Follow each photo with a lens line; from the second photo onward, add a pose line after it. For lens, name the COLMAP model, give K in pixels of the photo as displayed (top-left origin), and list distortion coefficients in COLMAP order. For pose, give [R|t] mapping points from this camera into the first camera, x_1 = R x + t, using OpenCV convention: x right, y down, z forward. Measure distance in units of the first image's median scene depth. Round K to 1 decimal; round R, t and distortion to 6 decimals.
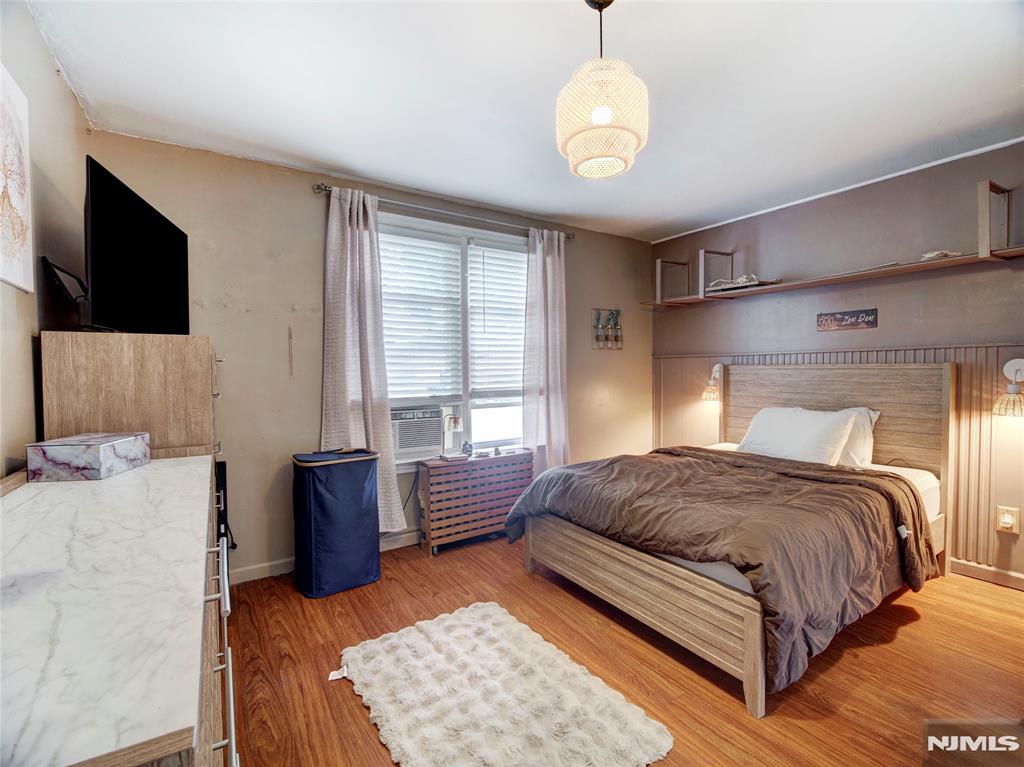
lens RADIAL K [[475.3, 0, 507.9], [0, 475.3, 376.1], [0, 0, 1]] dist [-0.011029, -0.003578]
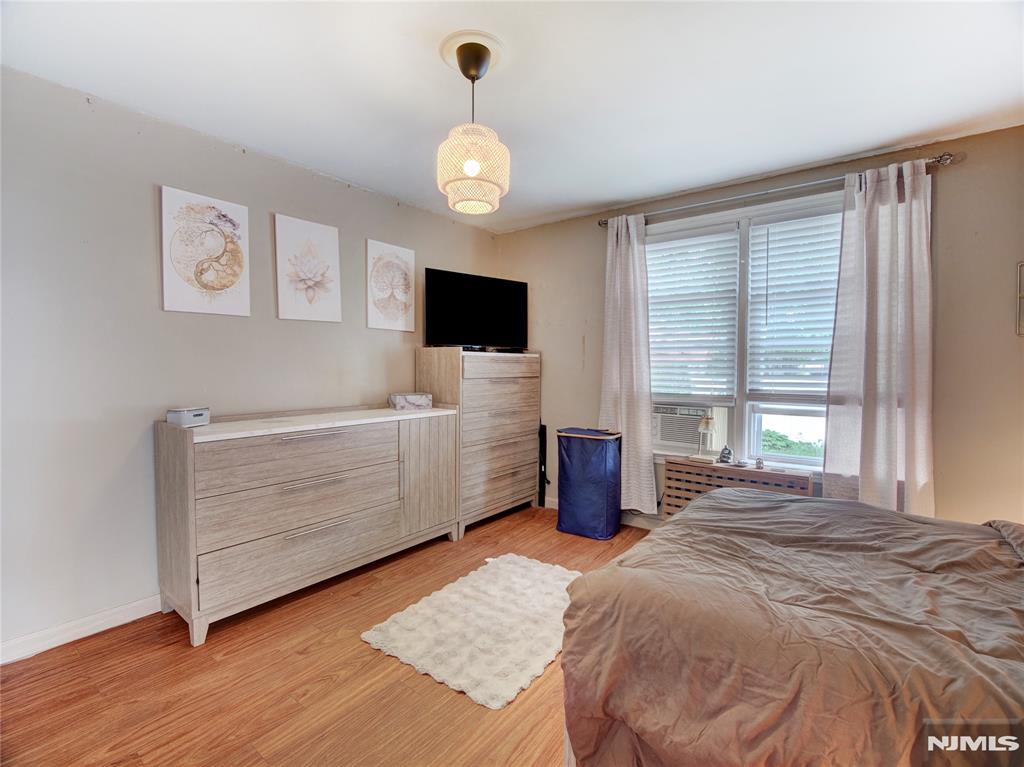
lens RADIAL K [[475.3, 0, 506.5], [0, 475.3, 377.0], [0, 0, 1]] dist [-0.011029, -0.003578]
pose [[0.317023, 0.030876, -0.947915, 0.633122], [-0.023695, 0.999416, 0.024629, -0.008066], [0.948122, 0.014652, 0.317569, 0.304154]]
